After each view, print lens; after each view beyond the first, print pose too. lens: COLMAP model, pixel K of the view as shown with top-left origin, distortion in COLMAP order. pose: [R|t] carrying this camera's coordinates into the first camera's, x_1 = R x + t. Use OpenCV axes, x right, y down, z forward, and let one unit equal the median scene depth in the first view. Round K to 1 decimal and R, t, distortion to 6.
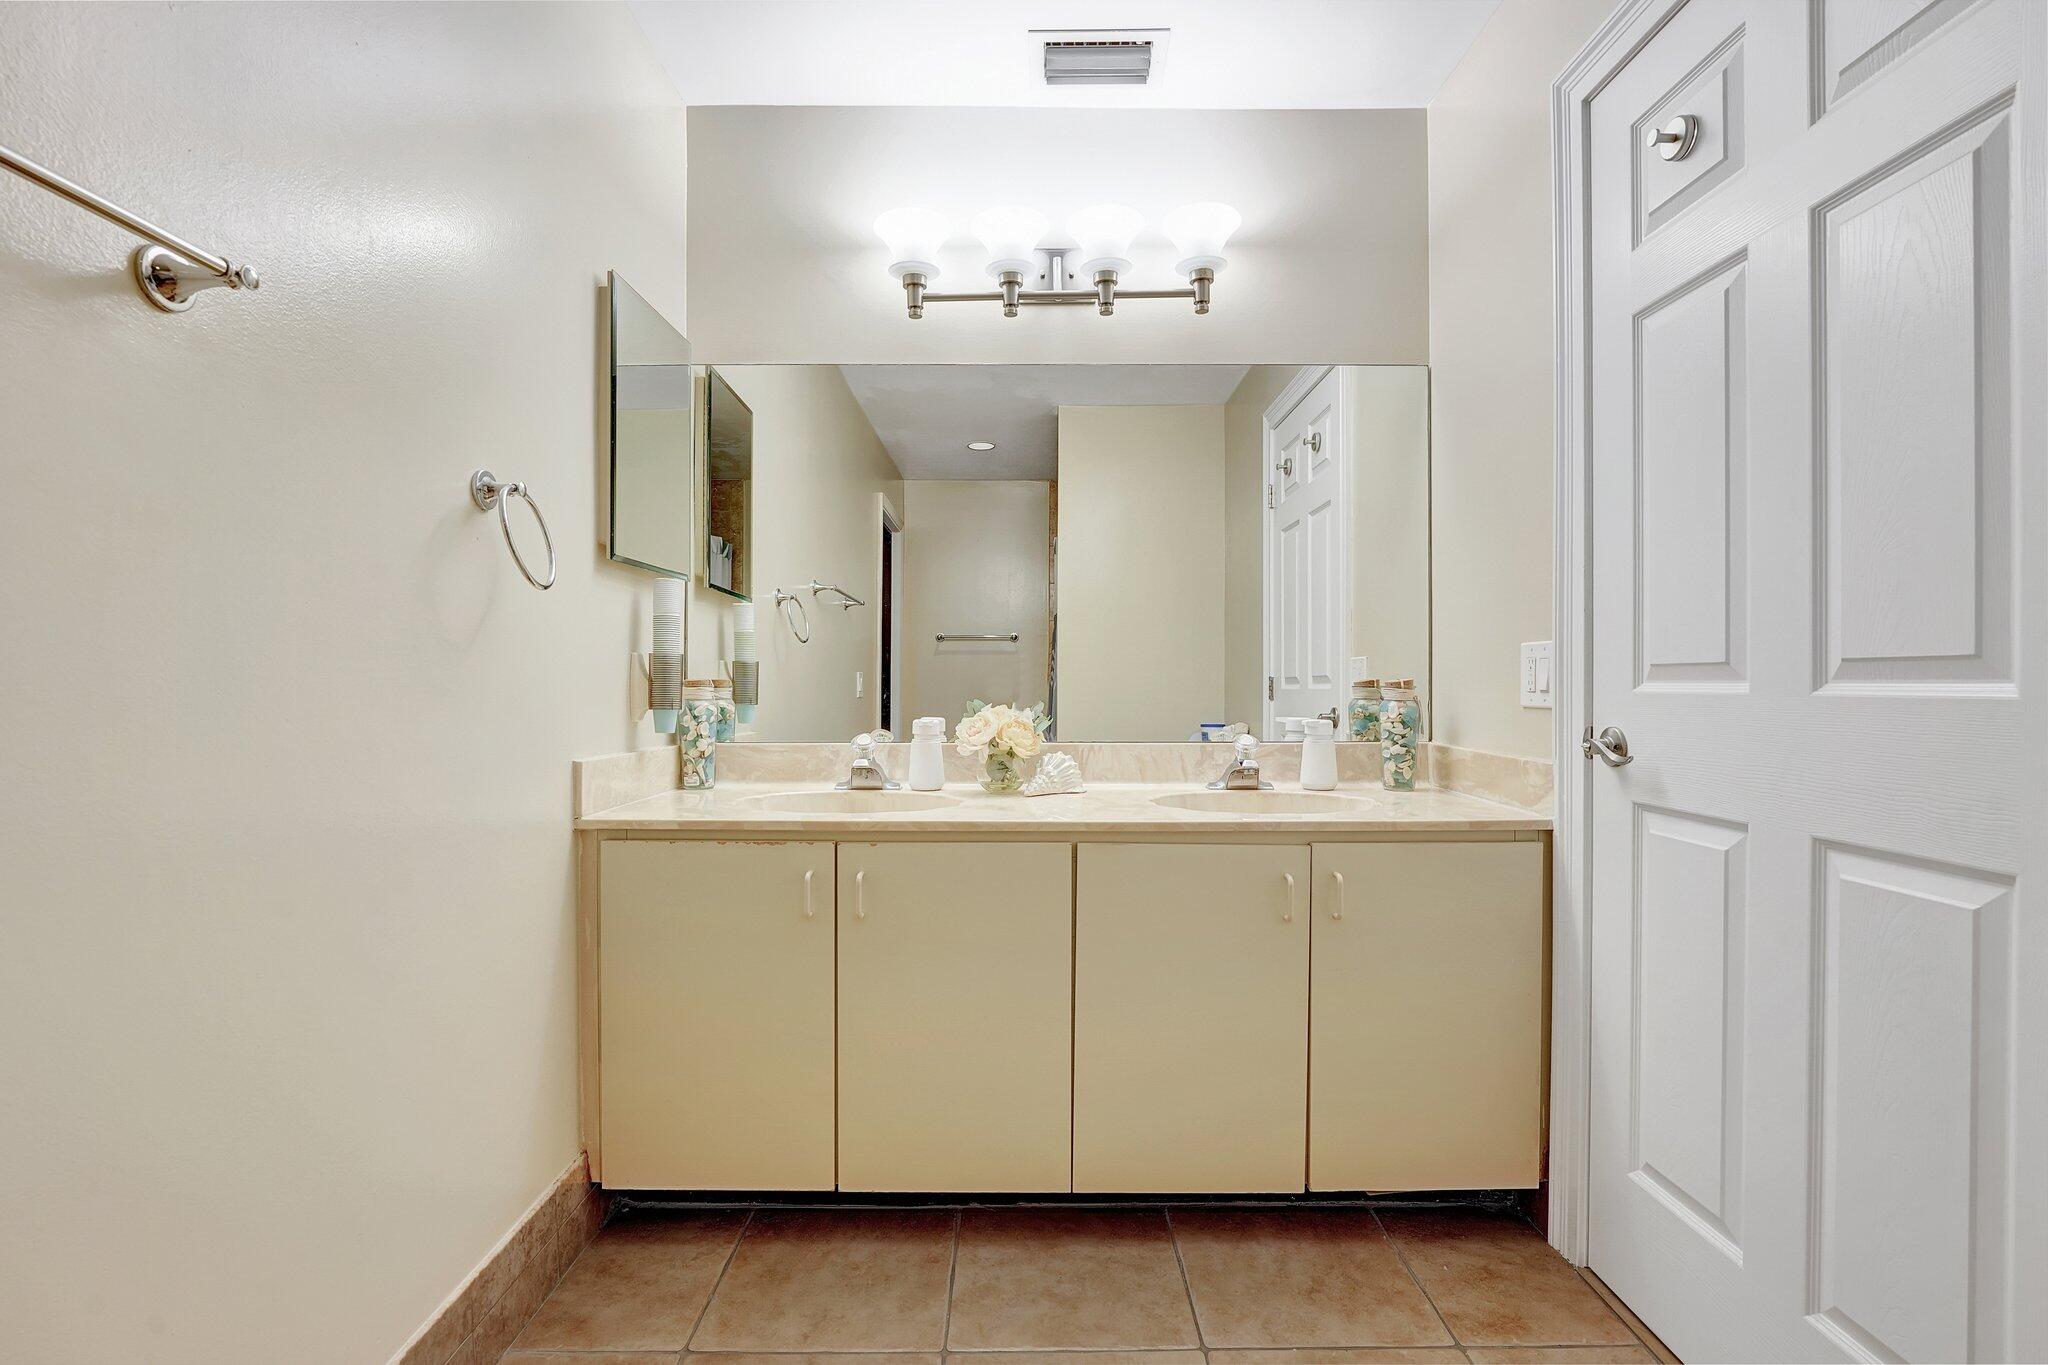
lens RADIAL K [[930.5, 0, 1023.8], [0, 930.5, 684.3], [0, 0, 1]] dist [-0.017597, -0.000328]
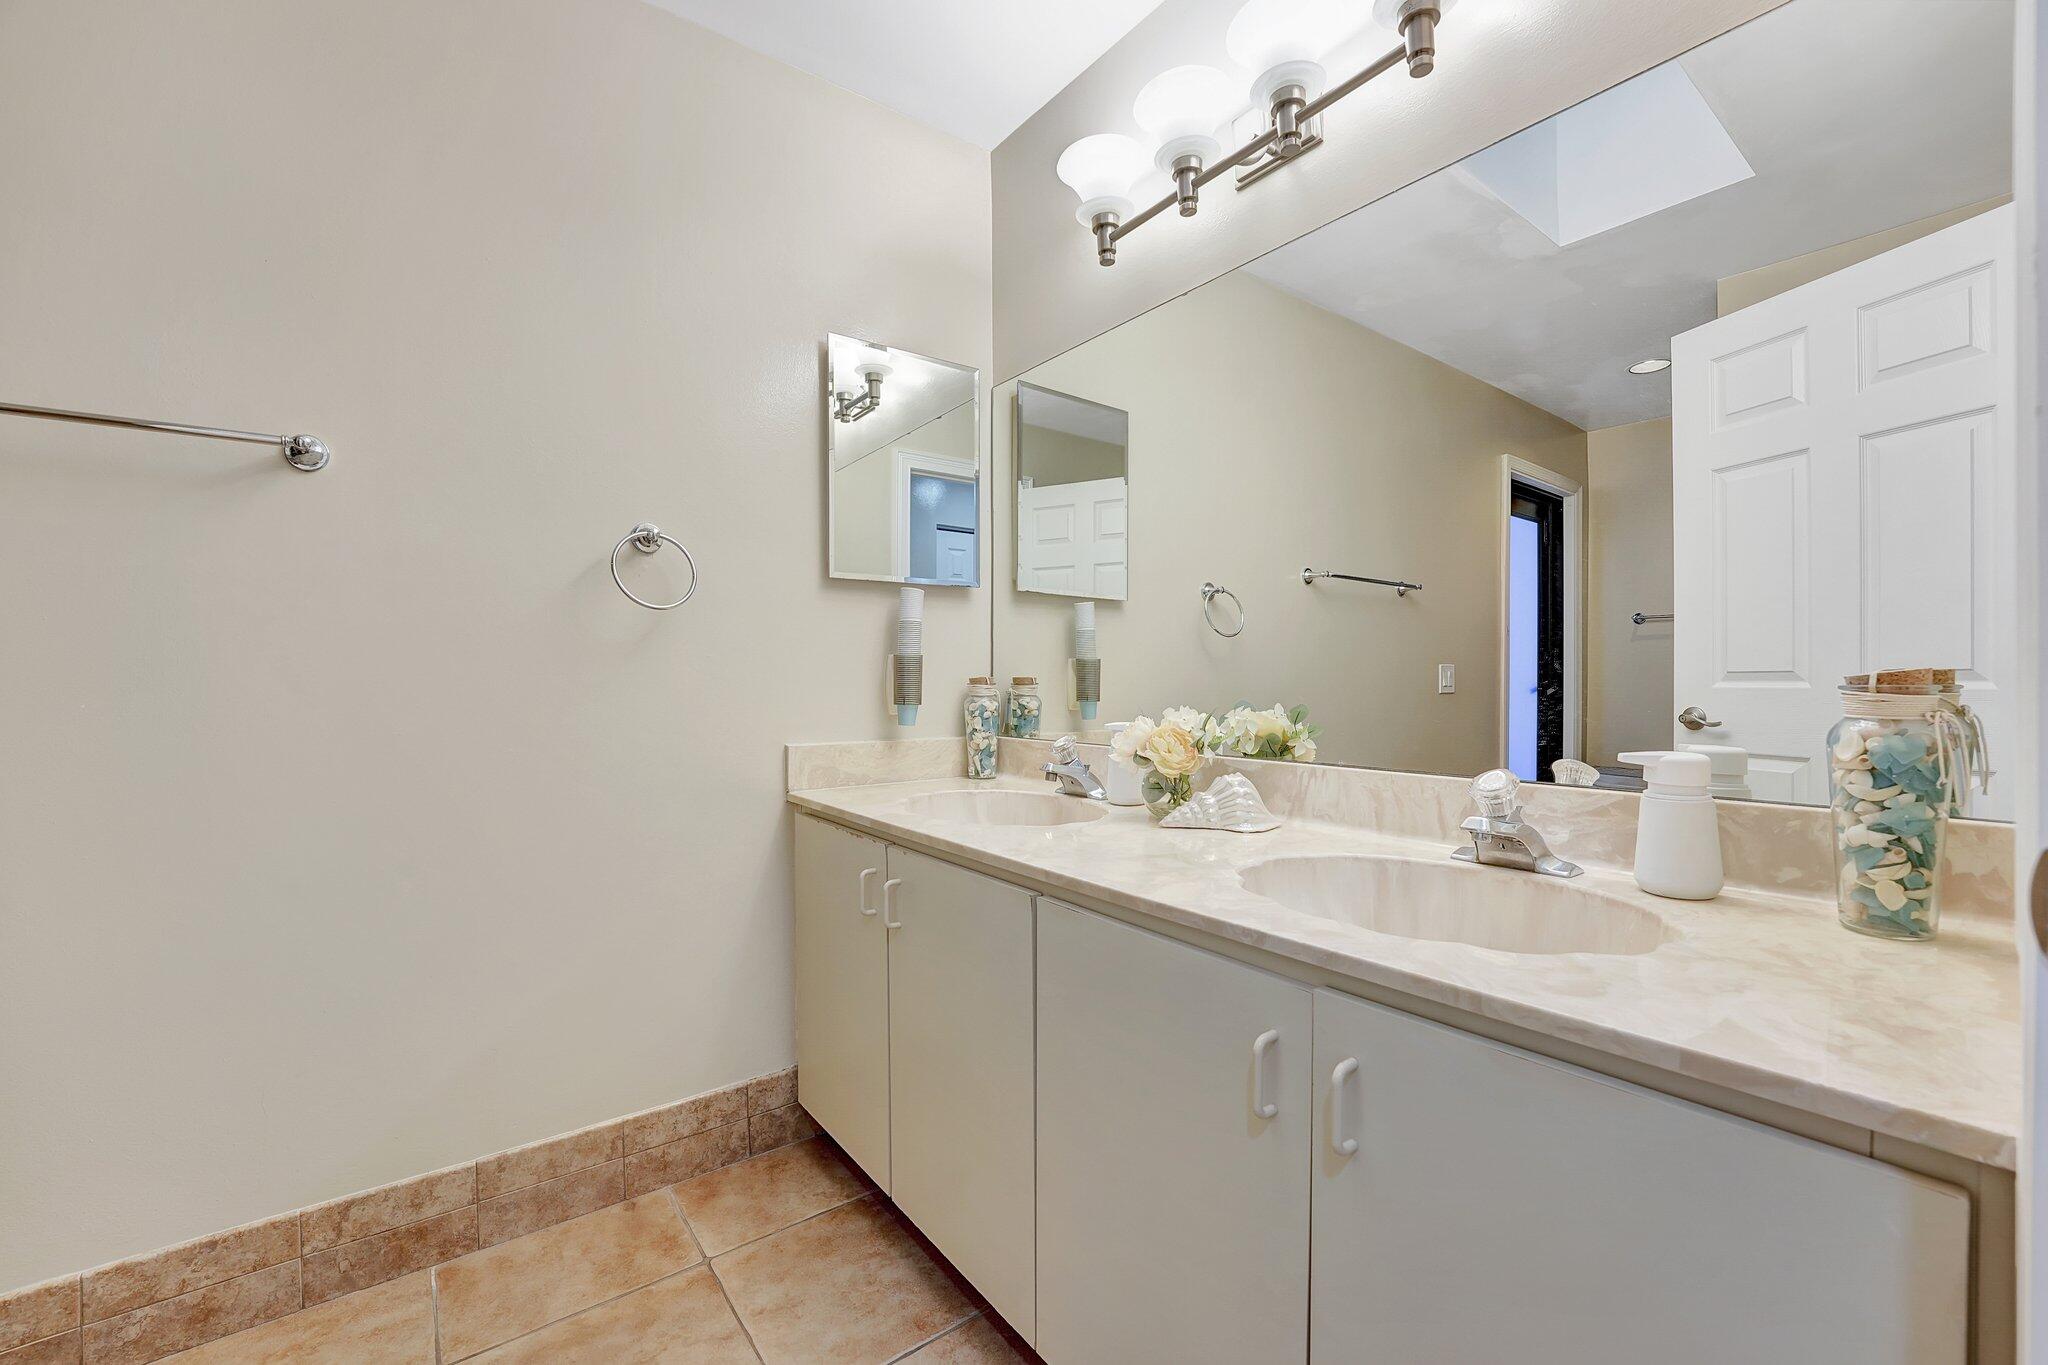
lens RADIAL K [[835.5, 0, 1022.9], [0, 835.5, 684.1], [0, 0, 1]] dist [-0.017355, -0.000025]
pose [[0.597409, 0.000836, -0.801936, 0.494103], [0.004668, 0.999979, 0.004520, -0.001993], [0.801923, -0.006444, 0.597393, 0.493619]]
